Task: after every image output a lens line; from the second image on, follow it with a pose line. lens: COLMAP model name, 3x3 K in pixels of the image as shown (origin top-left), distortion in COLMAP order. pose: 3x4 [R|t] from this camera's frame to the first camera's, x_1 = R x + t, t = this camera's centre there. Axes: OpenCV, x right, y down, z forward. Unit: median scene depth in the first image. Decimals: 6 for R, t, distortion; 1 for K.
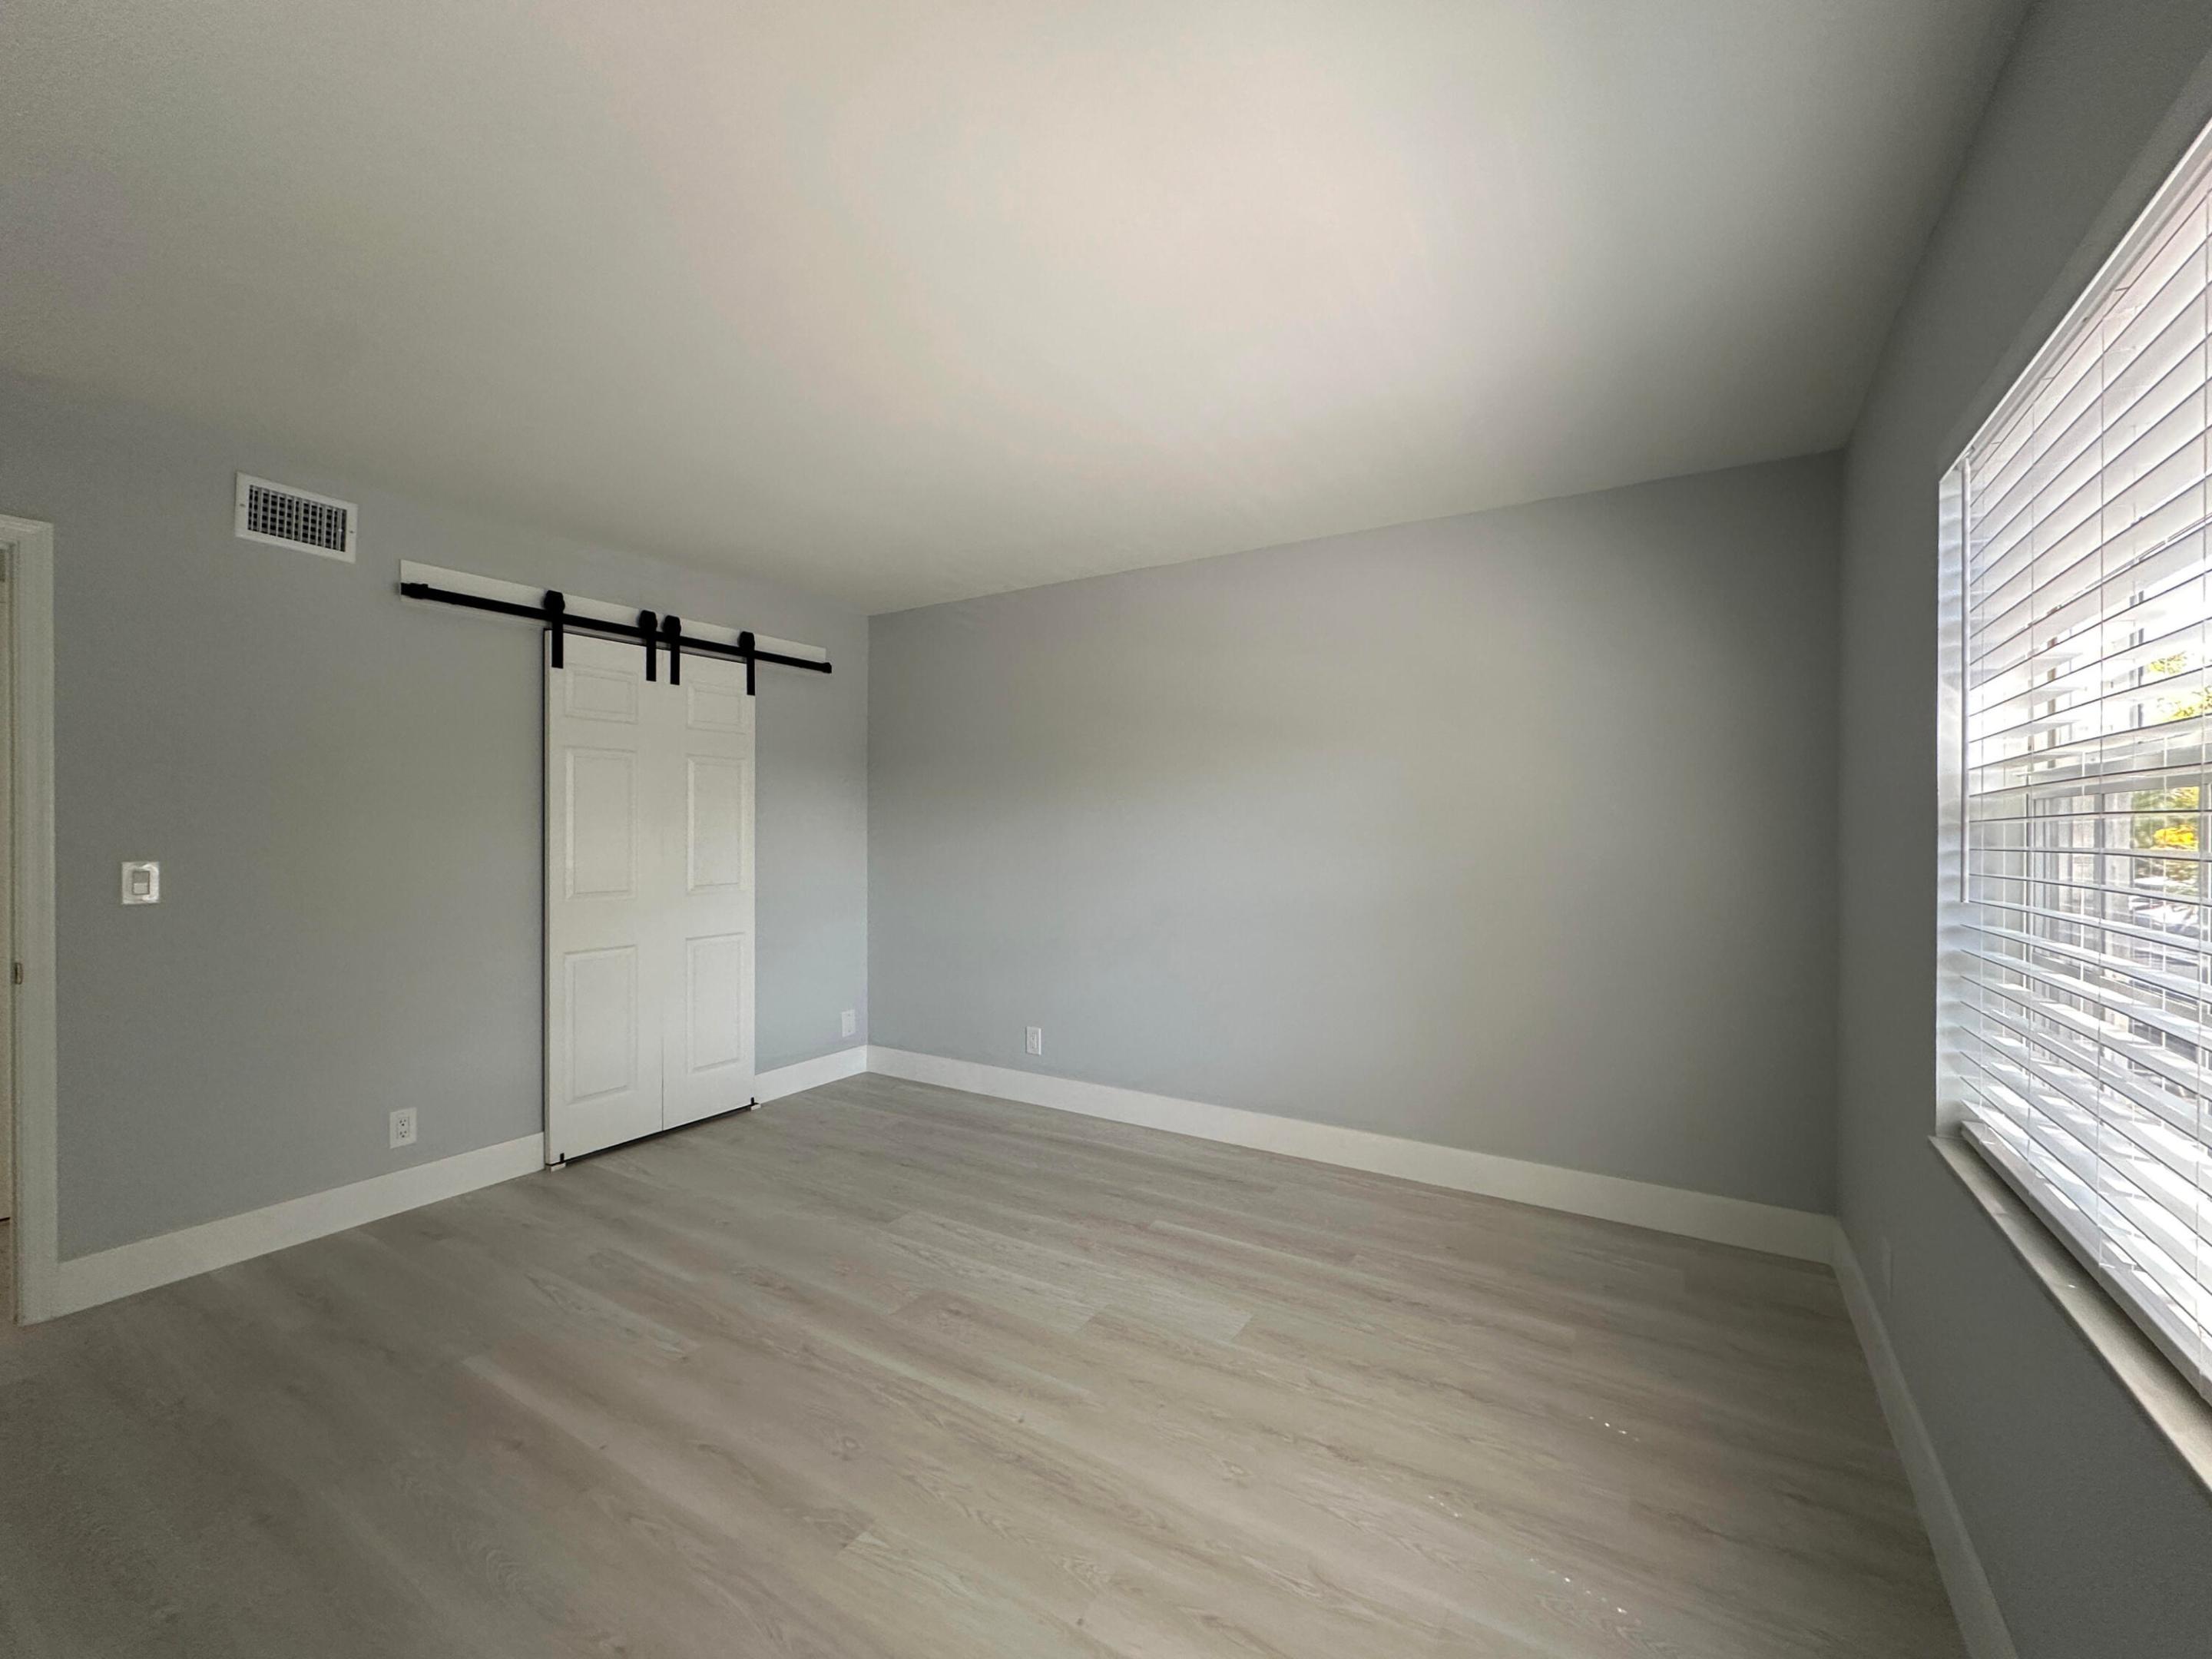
lens RADIAL K [[906.8, 0, 1095.6], [0, 906.8, 825.9], [0, 0, 1]] dist [-0.001976, 0.000785]
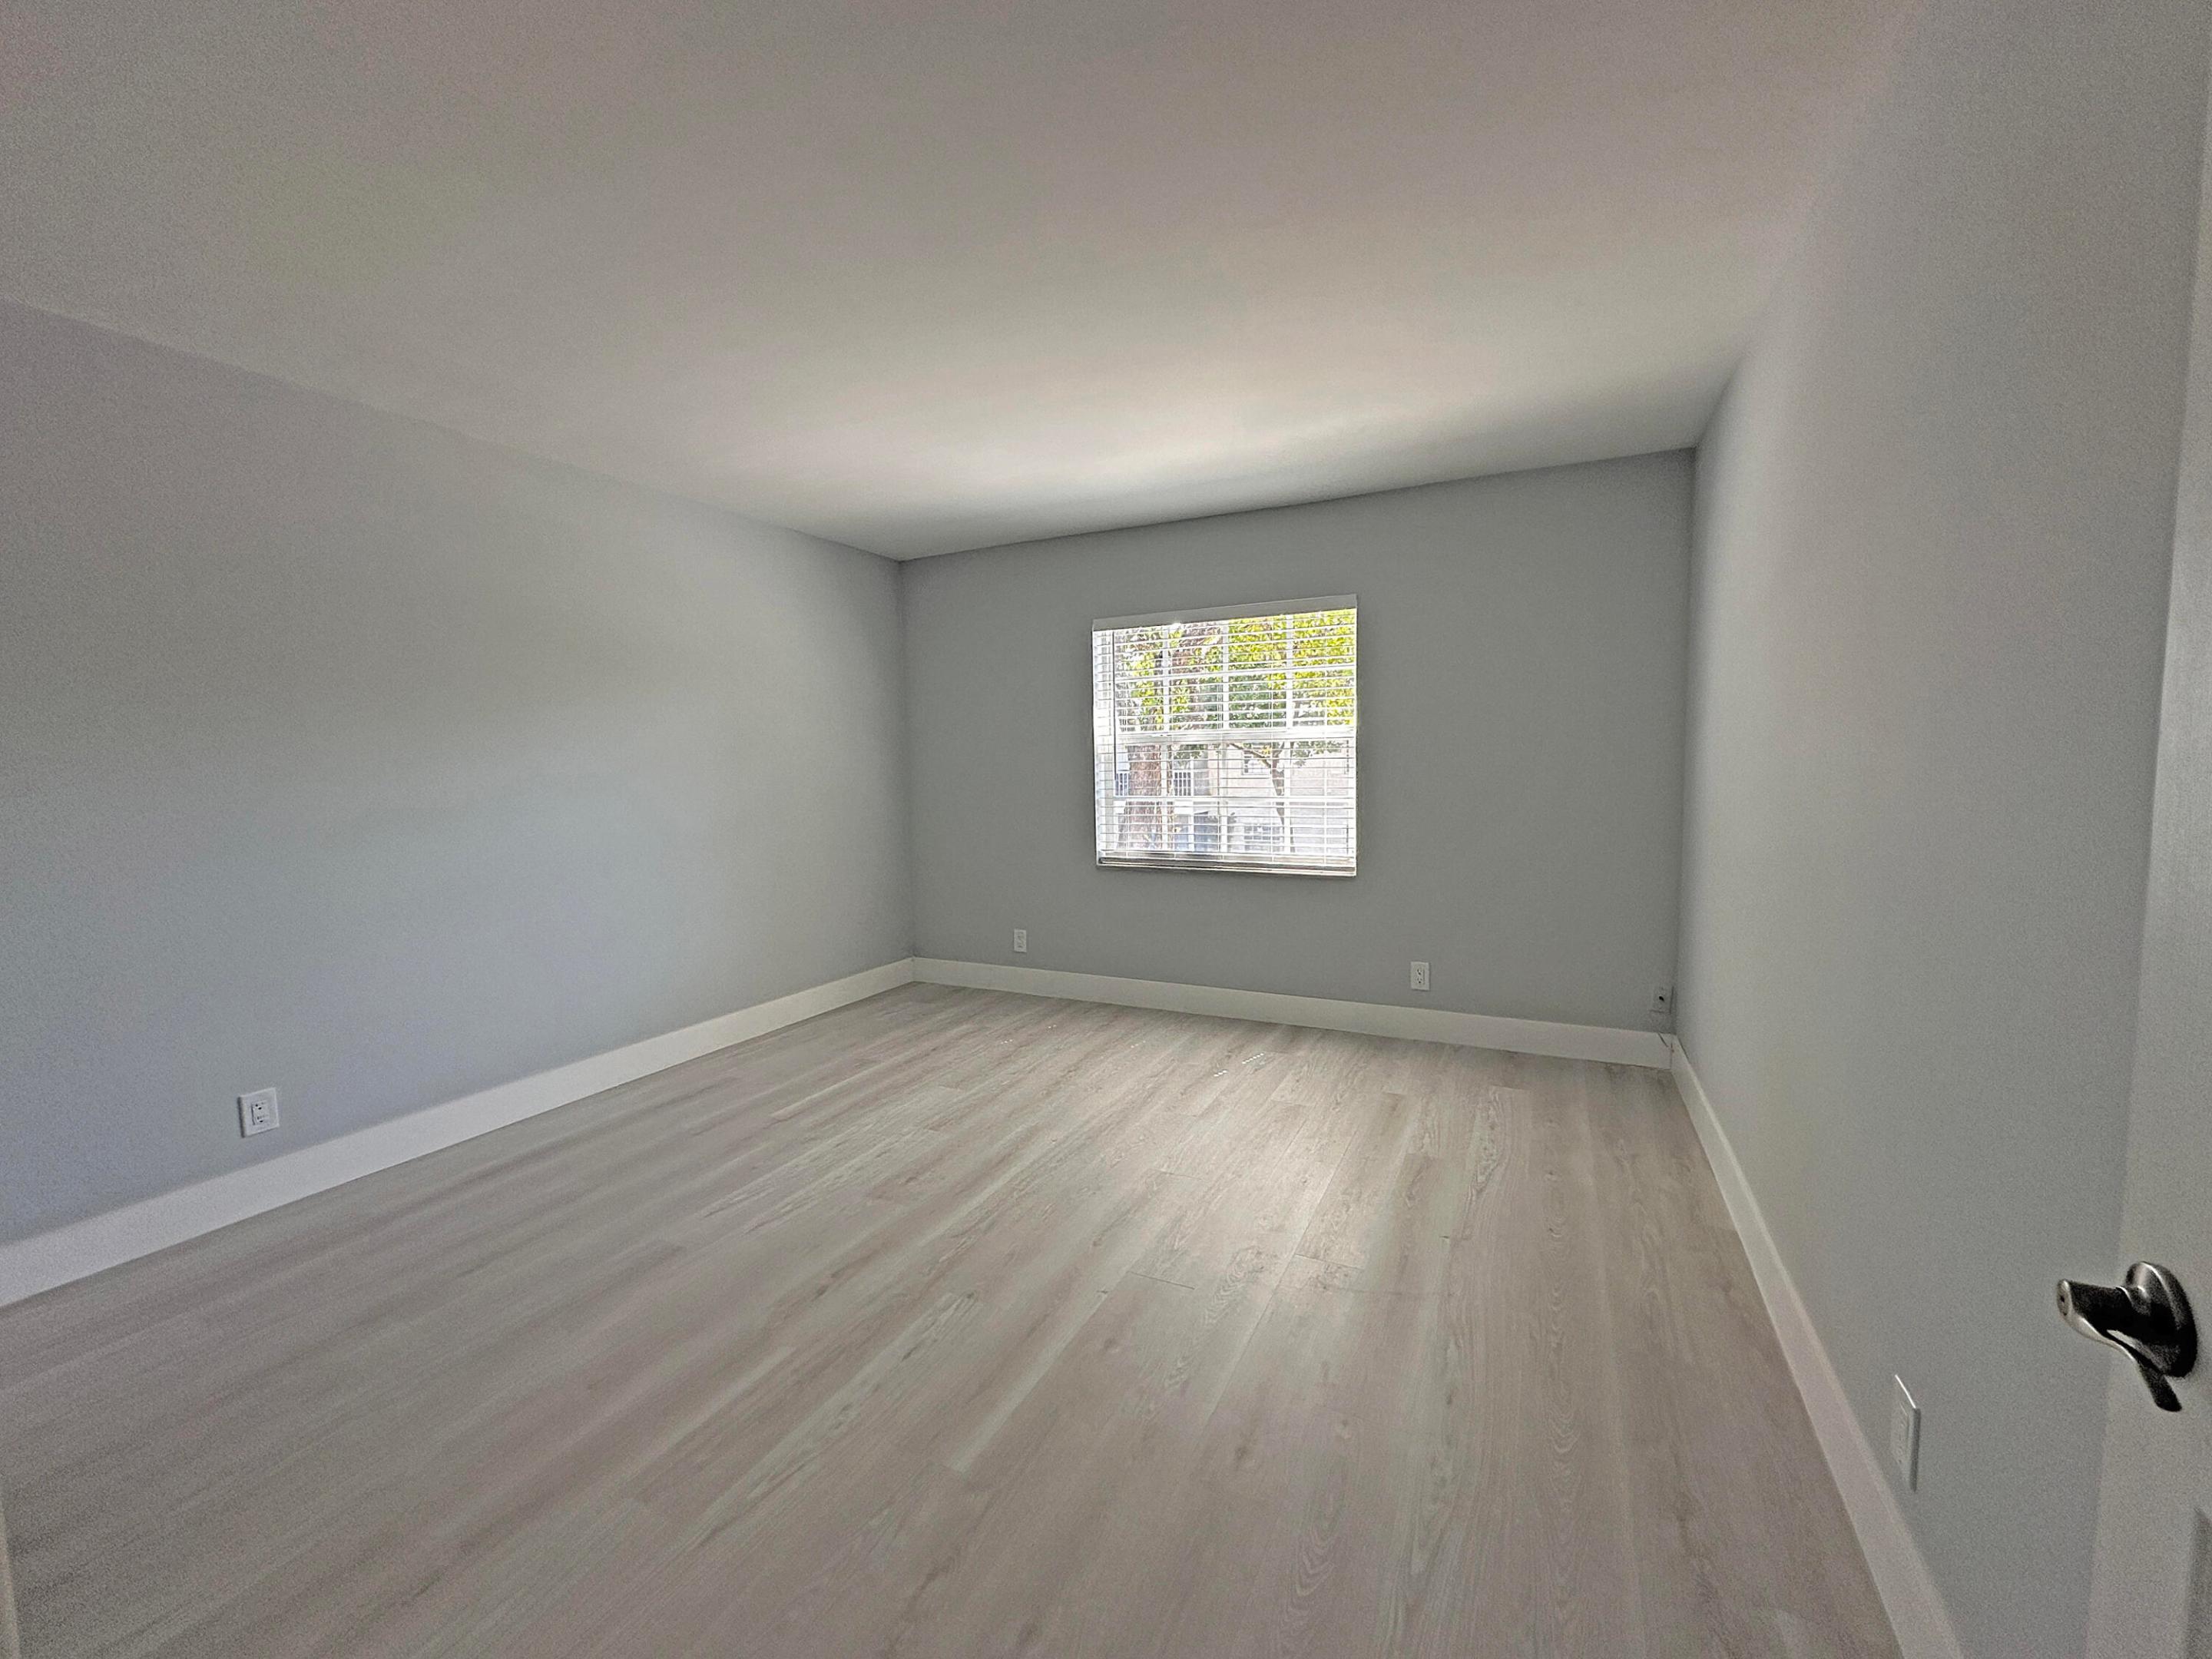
lens RADIAL K [[906.8, 0, 1093.1], [0, 906.8, 831.8], [0, 0, 1]] dist [-0.001976, 0.000785]
pose [[-0.093075, -0.080217, 0.992422, -1.177337], [0.012860, 0.996569, 0.081758, 0.004665], [-0.995576, 0.020372, -0.091724, 0.794081]]
